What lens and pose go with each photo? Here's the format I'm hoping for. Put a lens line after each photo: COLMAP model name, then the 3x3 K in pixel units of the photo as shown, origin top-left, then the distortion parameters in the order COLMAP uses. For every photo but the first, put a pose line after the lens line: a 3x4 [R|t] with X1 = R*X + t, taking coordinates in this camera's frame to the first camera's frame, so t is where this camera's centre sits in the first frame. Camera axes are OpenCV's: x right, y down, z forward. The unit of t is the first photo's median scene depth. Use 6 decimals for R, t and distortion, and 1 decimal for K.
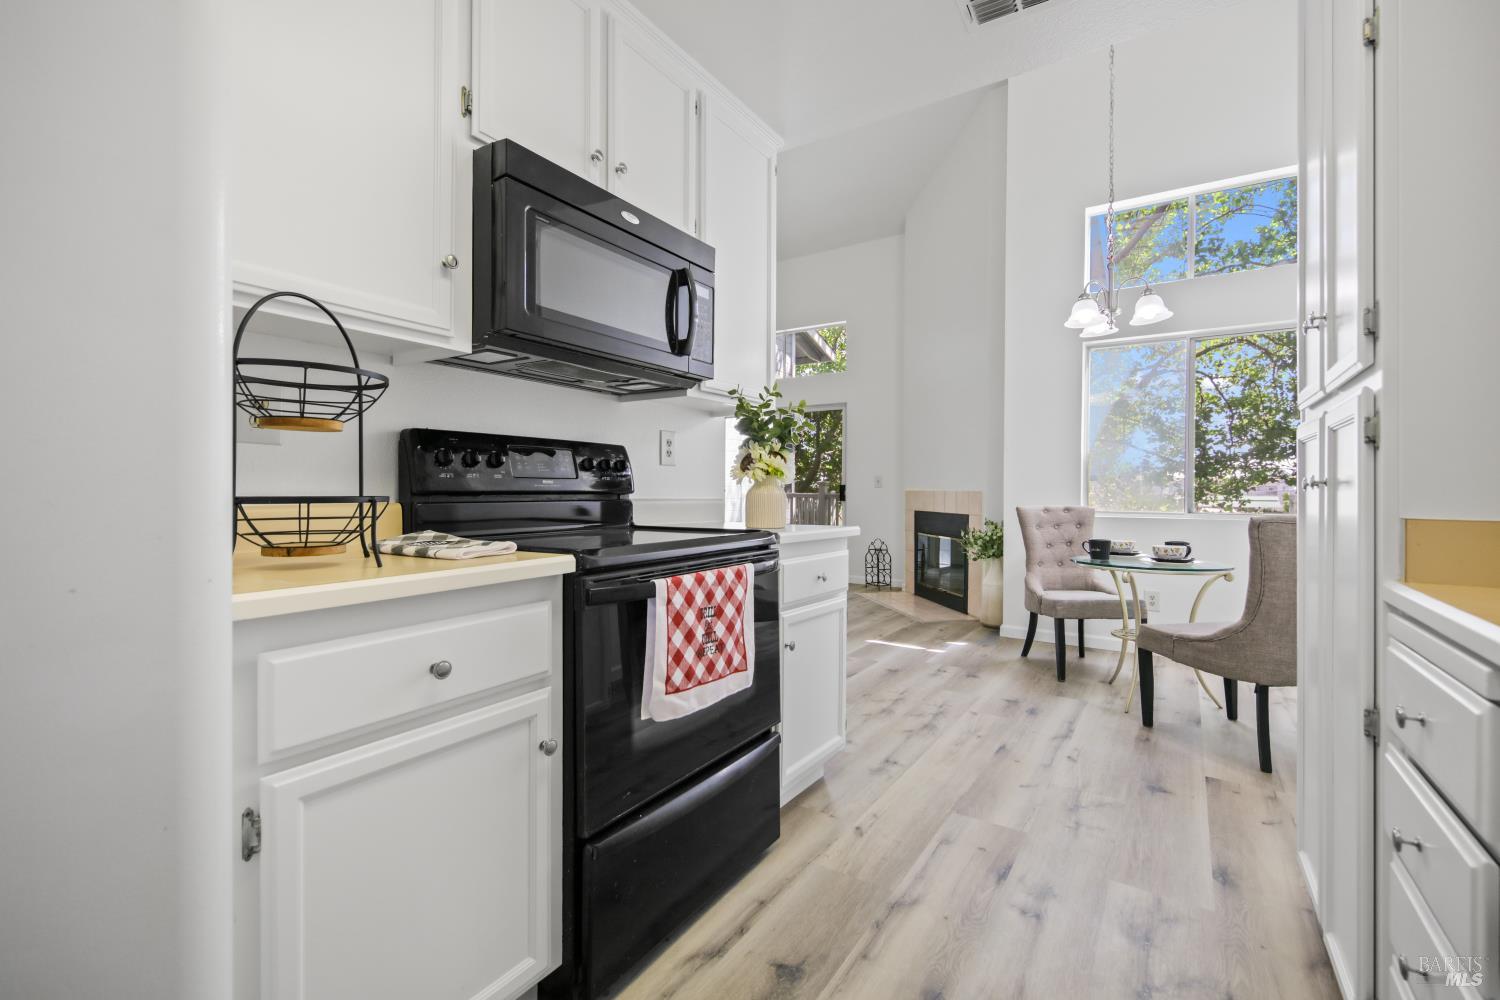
lens RADIAL K [[661.1, 0, 742.7], [0, 661.1, 483.9], [0, 0, 1]] dist [0.010292, -0.004776]
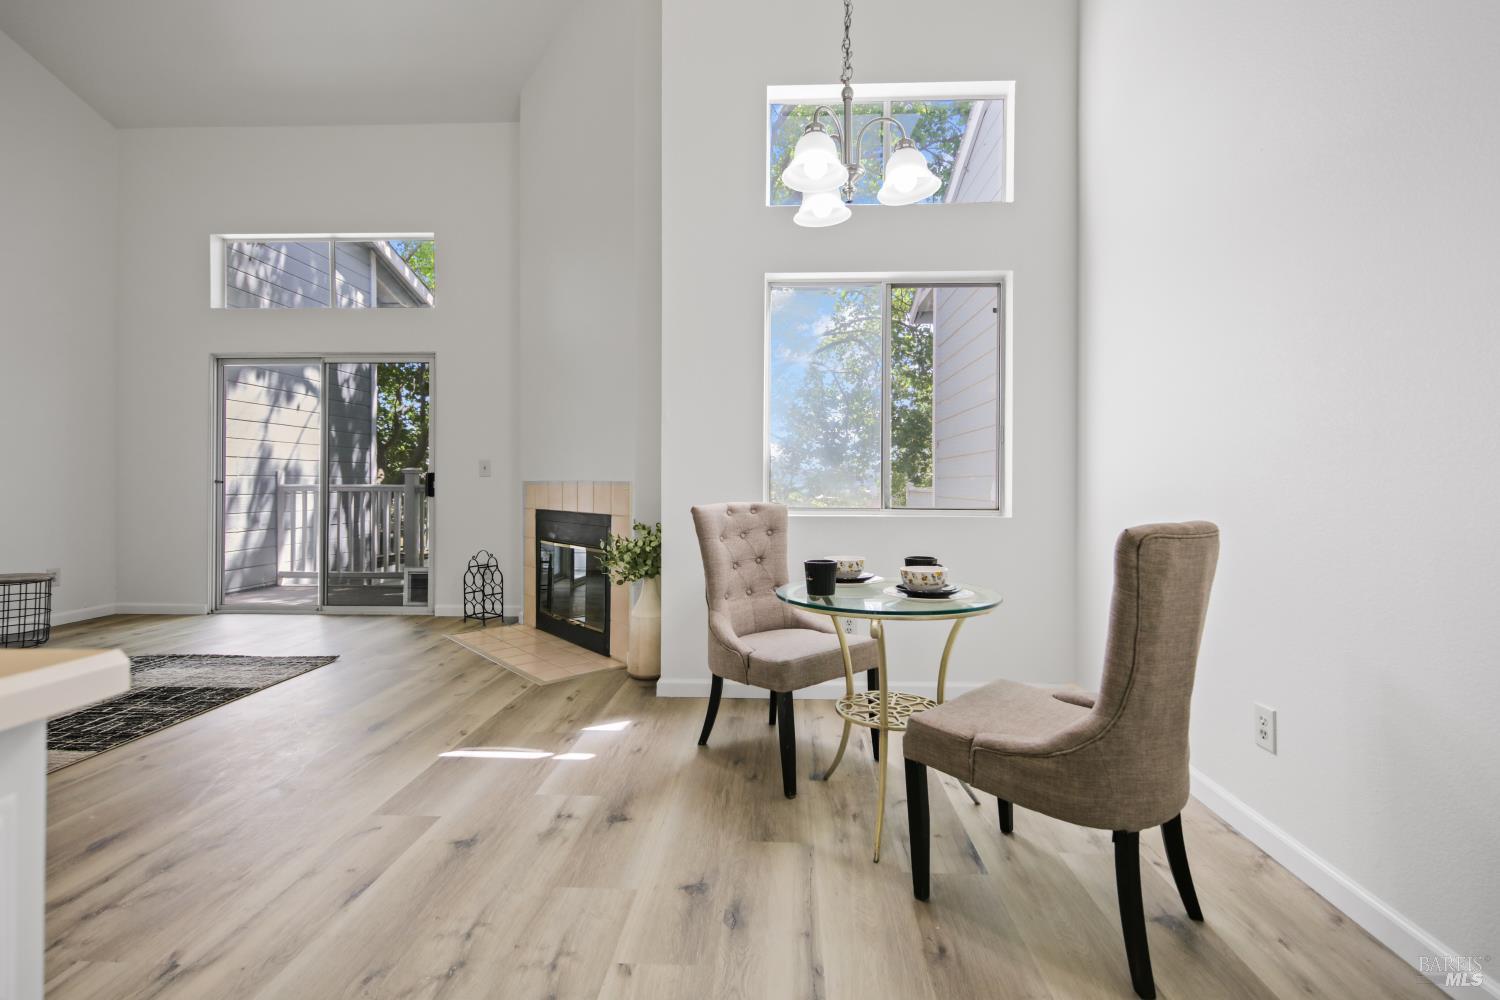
lens RADIAL K [[661.1, 0, 774.8], [0, 661.1, 485.5], [0, 0, 1]] dist [0.010292, -0.004776]
pose [[0.839406, -0.006478, 0.543467, 0.115963], [-0.002786, 0.999865, 0.016221, 0.003451], [-0.543498, -0.015130, 0.839274, 0.346286]]
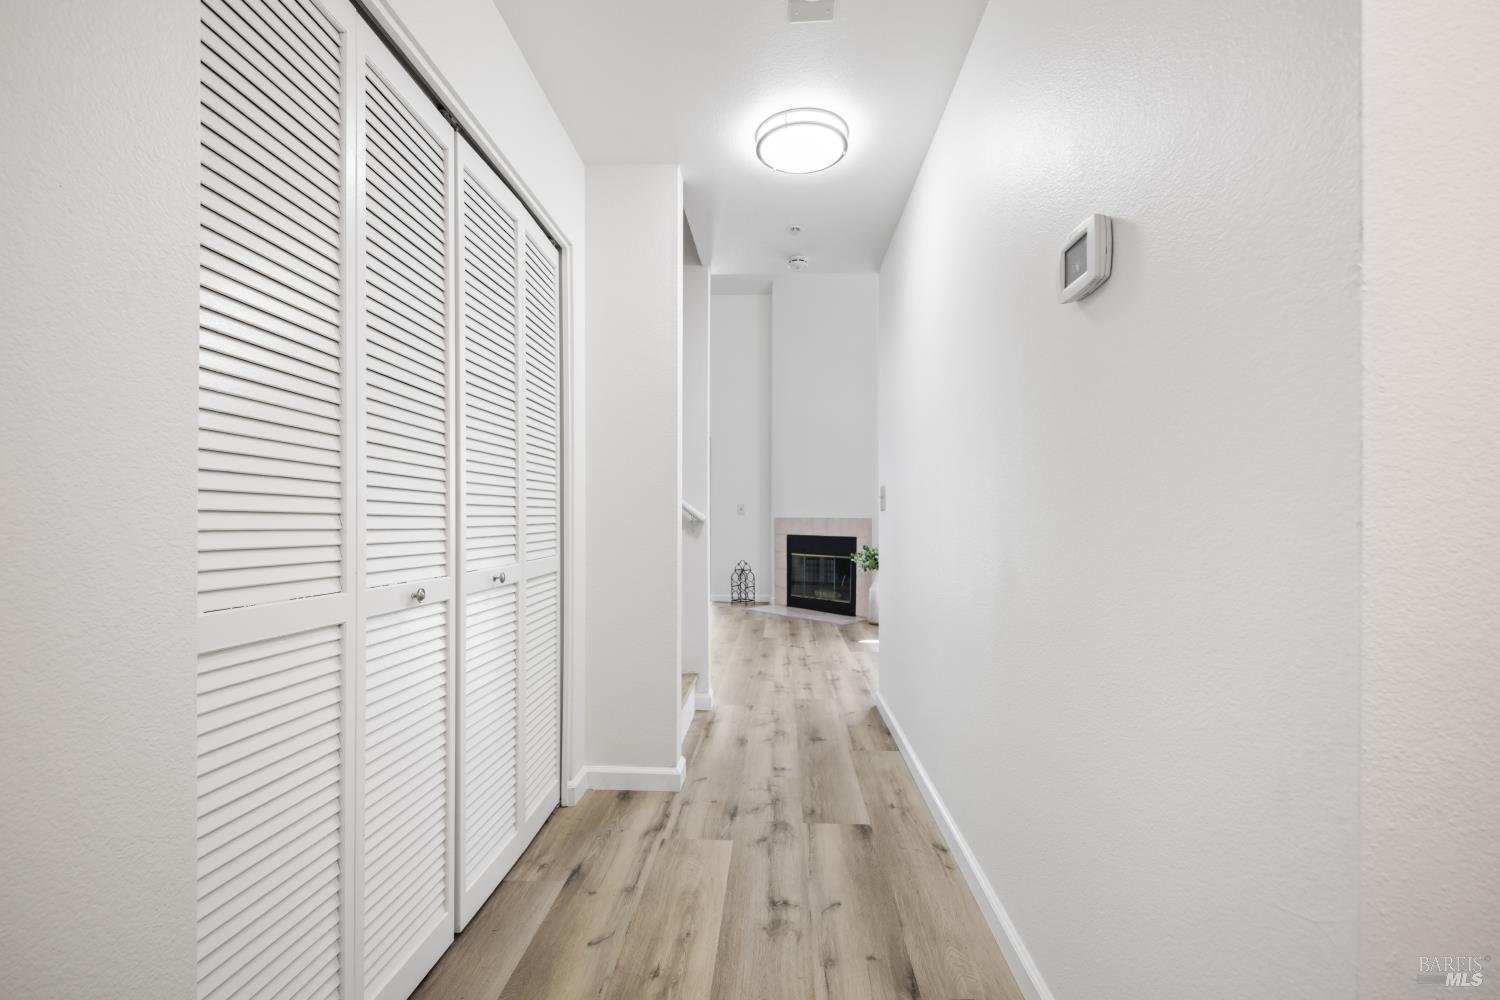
lens RADIAL K [[661.1, 0, 737.6], [0, 661.1, 503.5], [0, 0, 1]] dist [0.010292, -0.004776]
pose [[0.862182, 0.010914, 0.506482, -0.534183], [-0.006631, 0.999925, -0.010258, -0.003171], [-0.506556, 0.005486, 0.862190, 0.036323]]
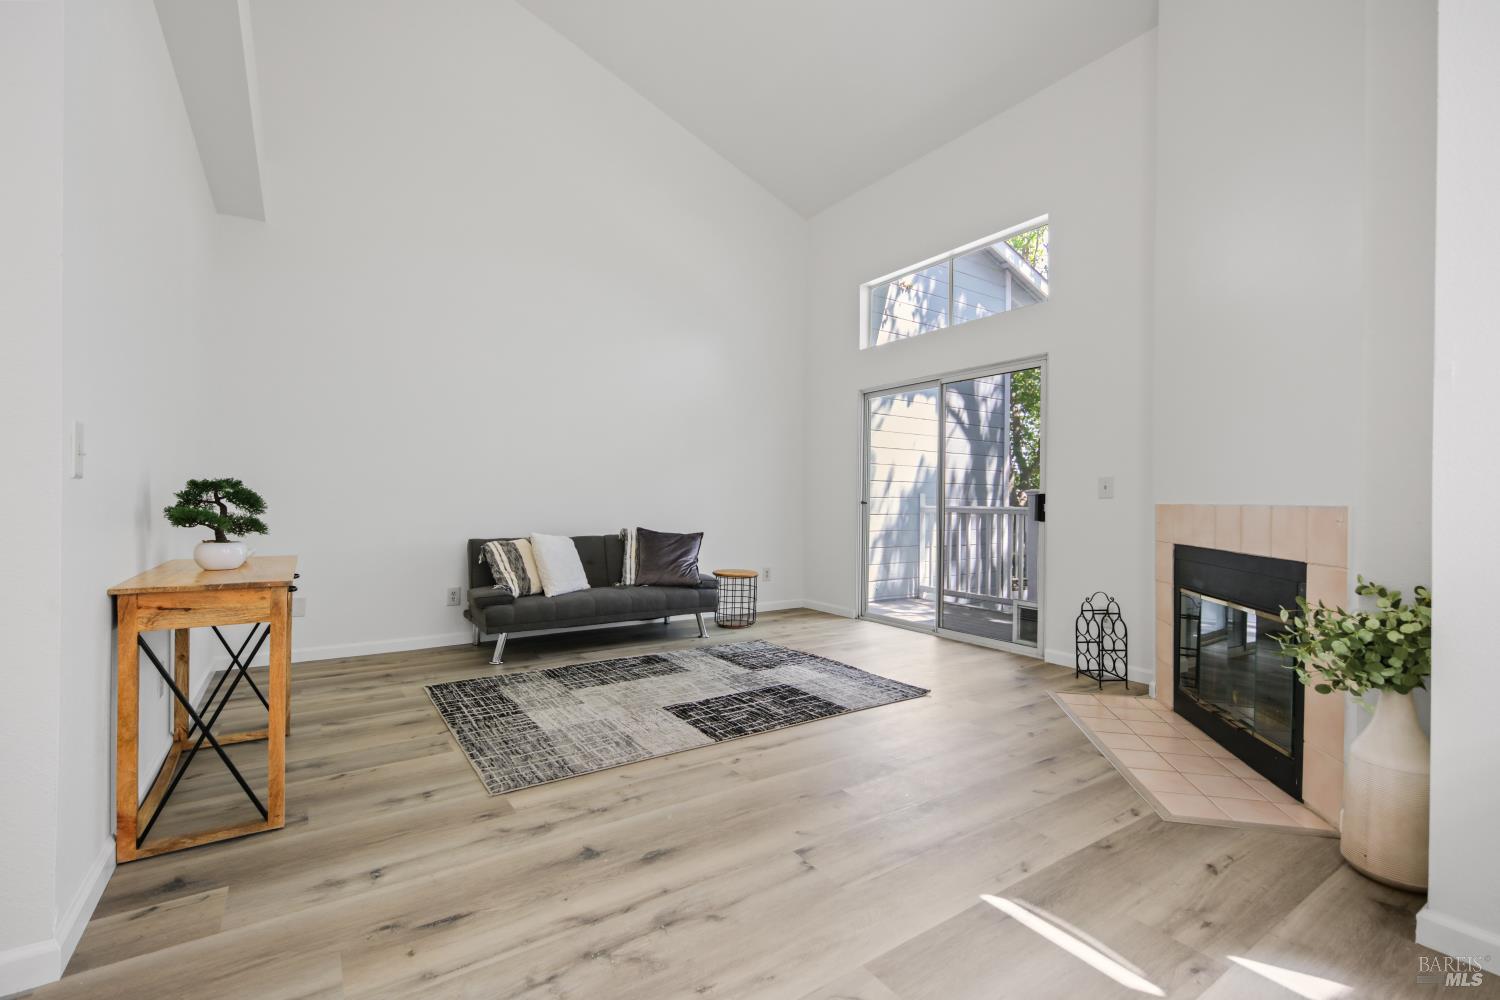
lens RADIAL K [[661.1, 0, 738.0], [0, 661.1, 499.1], [0, 0, 1]] dist [0.010292, -0.004776]
pose [[0.925553, 0.002997, -0.378607, 0.186780], [-0.001336, 0.999988, 0.004650, 0.005927], [0.378616, -0.003798, 0.925546, 0.528743]]
